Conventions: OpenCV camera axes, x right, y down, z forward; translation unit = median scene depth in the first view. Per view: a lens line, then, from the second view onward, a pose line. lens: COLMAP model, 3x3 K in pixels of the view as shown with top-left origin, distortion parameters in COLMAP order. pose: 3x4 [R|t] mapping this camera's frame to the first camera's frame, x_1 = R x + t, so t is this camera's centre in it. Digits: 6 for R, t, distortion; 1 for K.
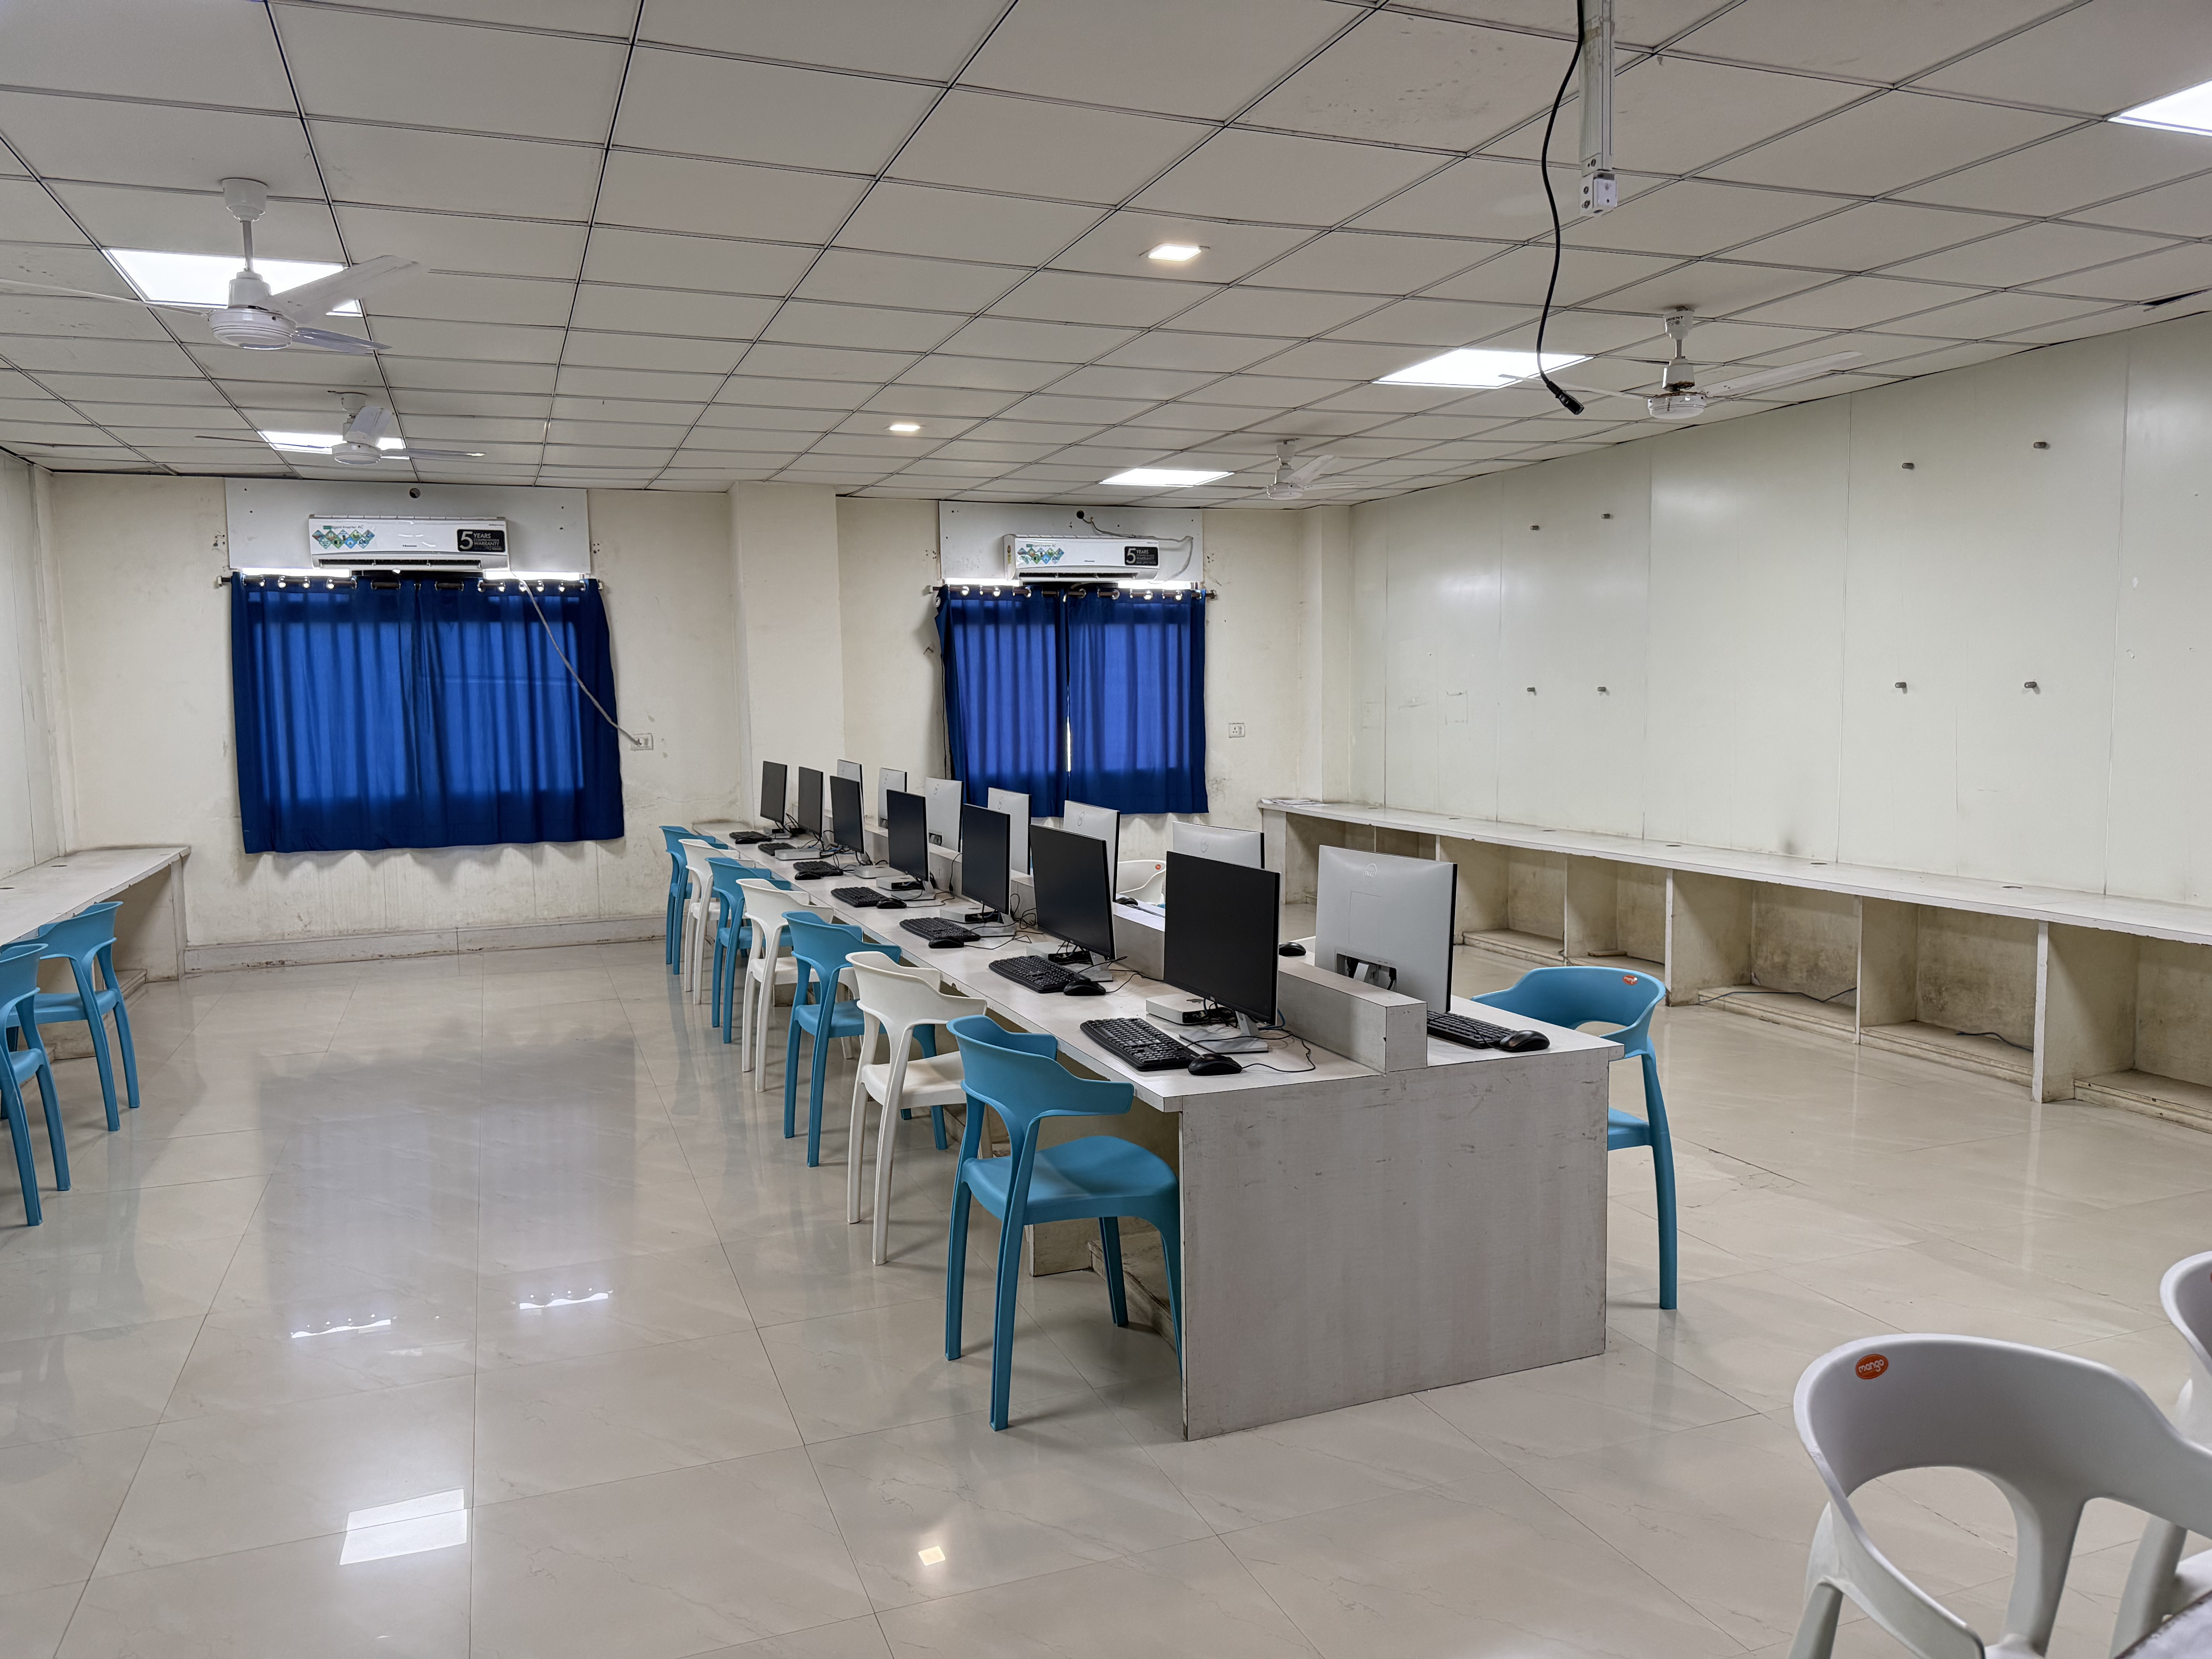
lens RADIAL K [[1559.9, 0, 1106.0], [0, 1559.9, 829.5], [0, 0, 1]] dist [0.135555, 0.000100]
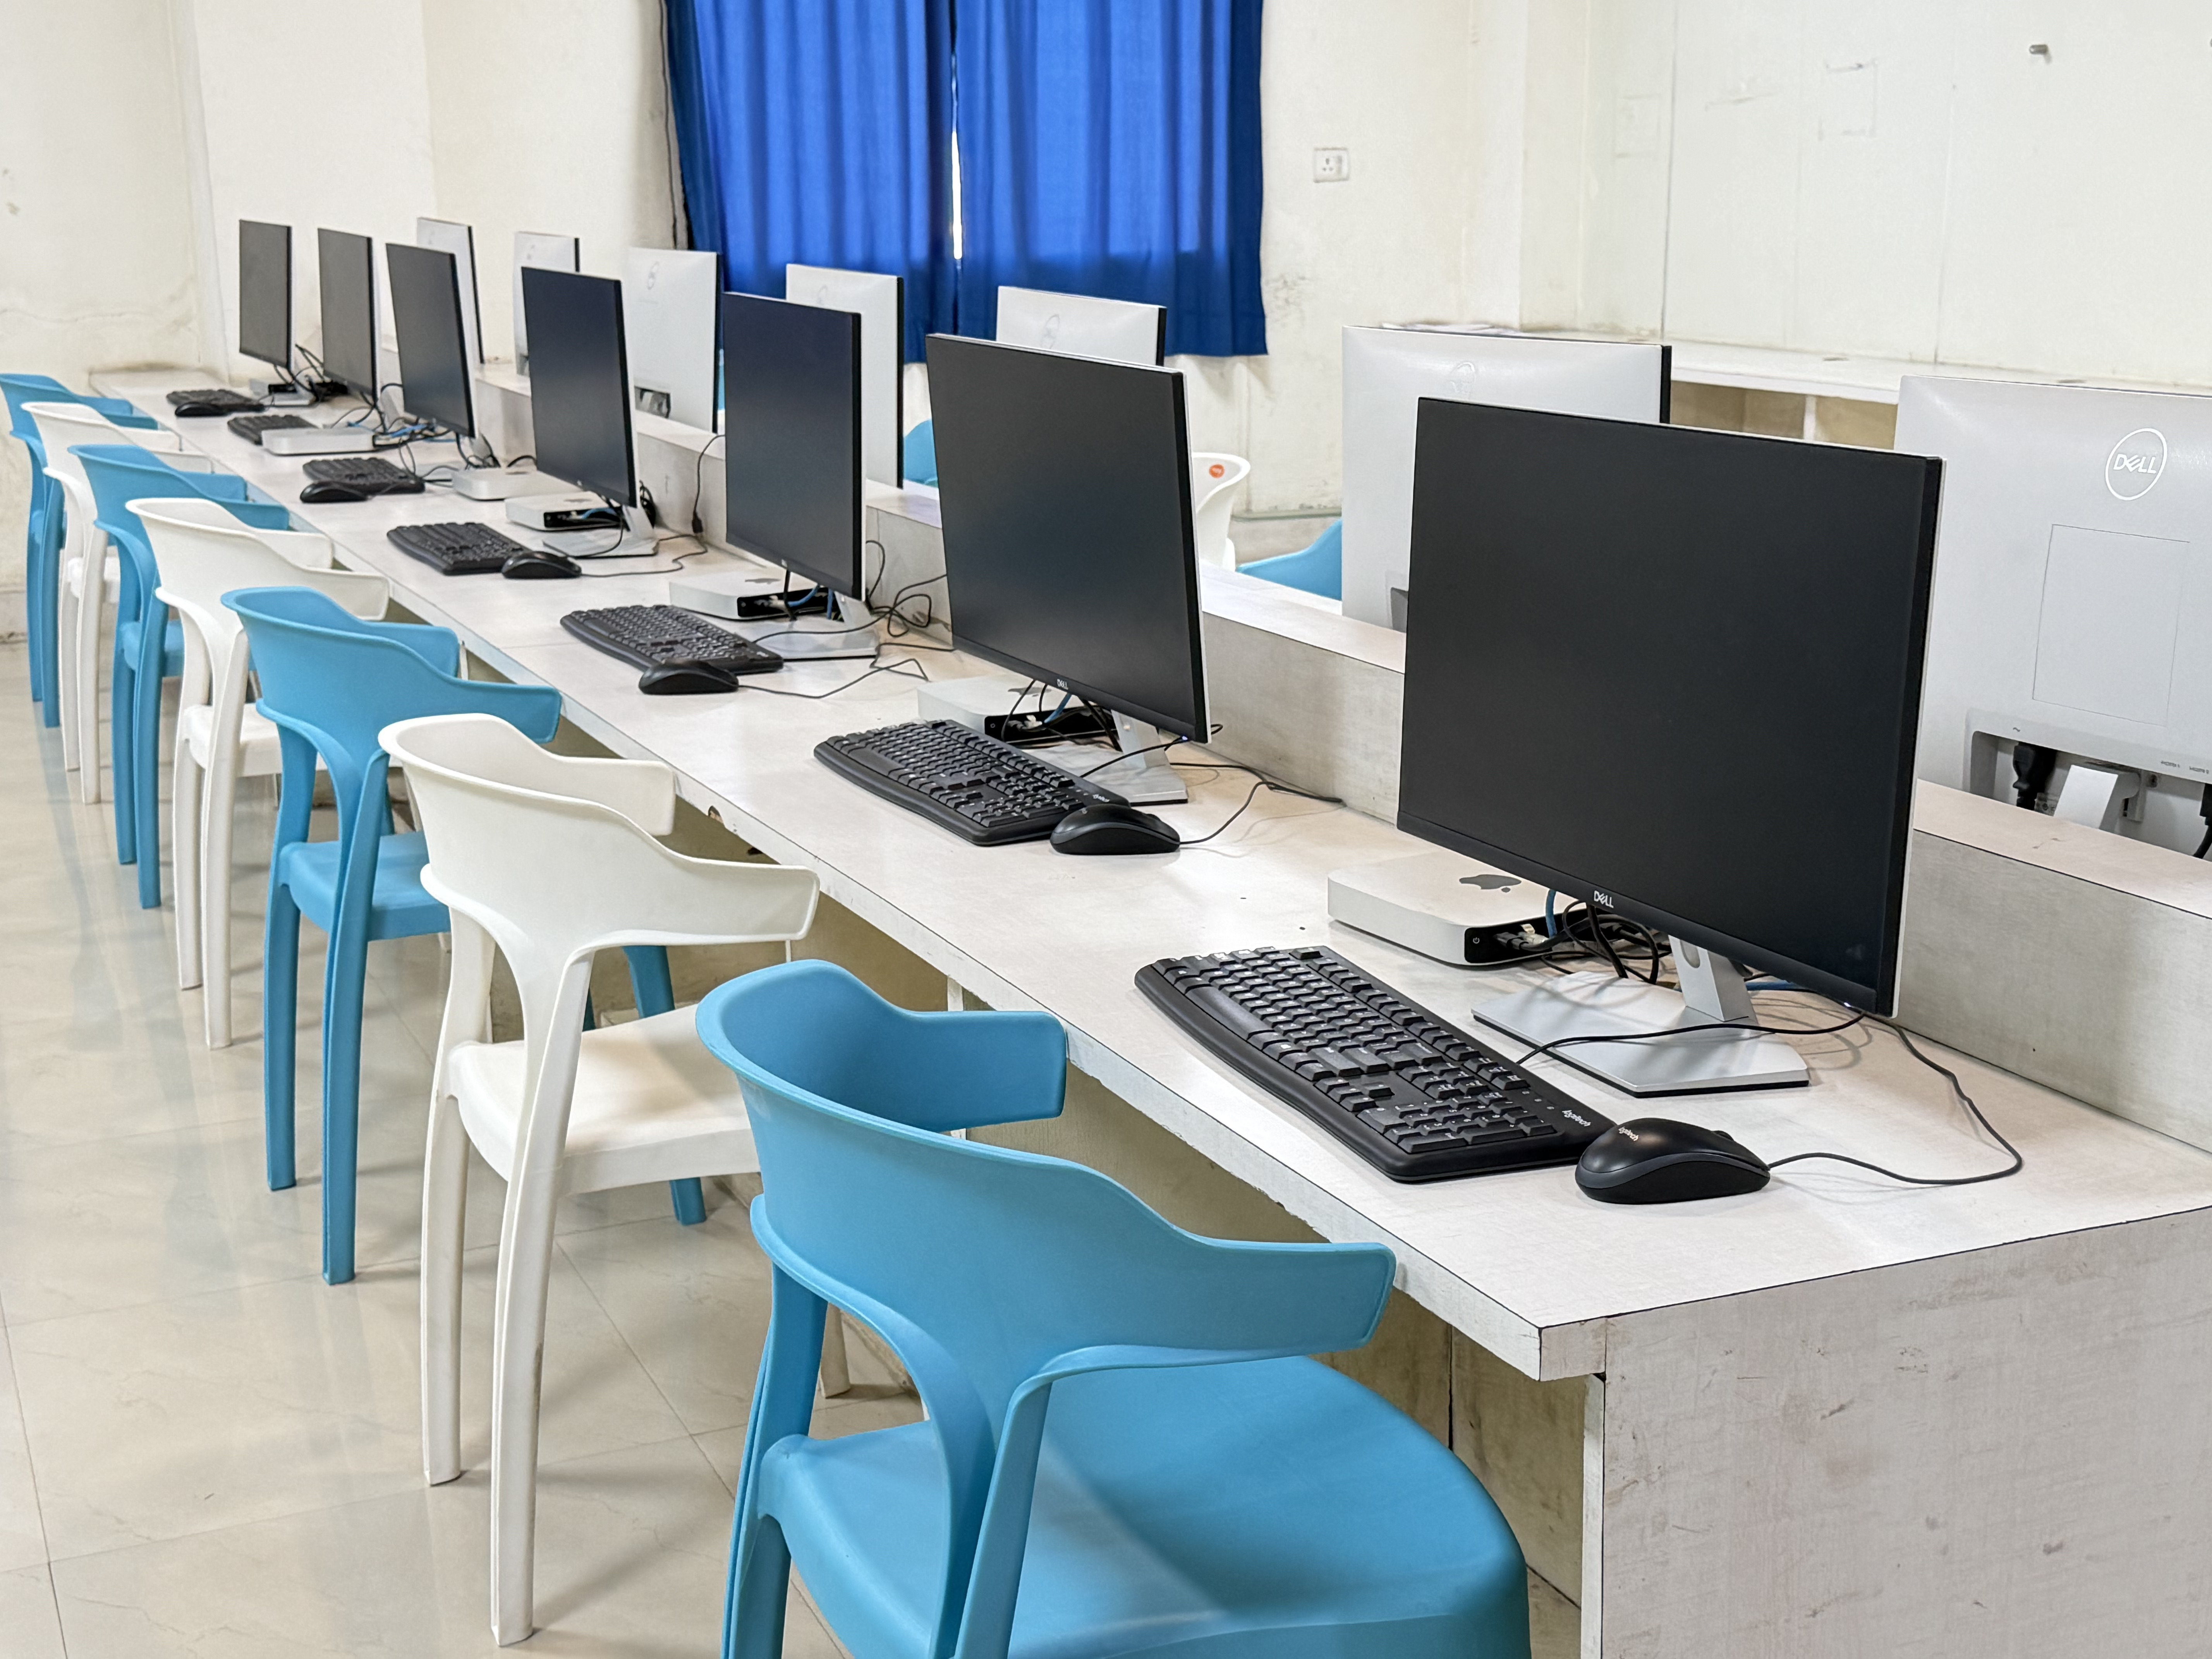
lens RADIAL K [[2925.0, 0, 1106.0], [0, 2925.0, 829.5], [0, 0, 1]] dist [0.148194, -0.004794]
pose [[0.999220, -0.008399, 0.038581, -0.029907], [0.002894, 0.990064, 0.140587, 0.011303], [-0.039379, -0.140365, 0.989316, 0.297122]]
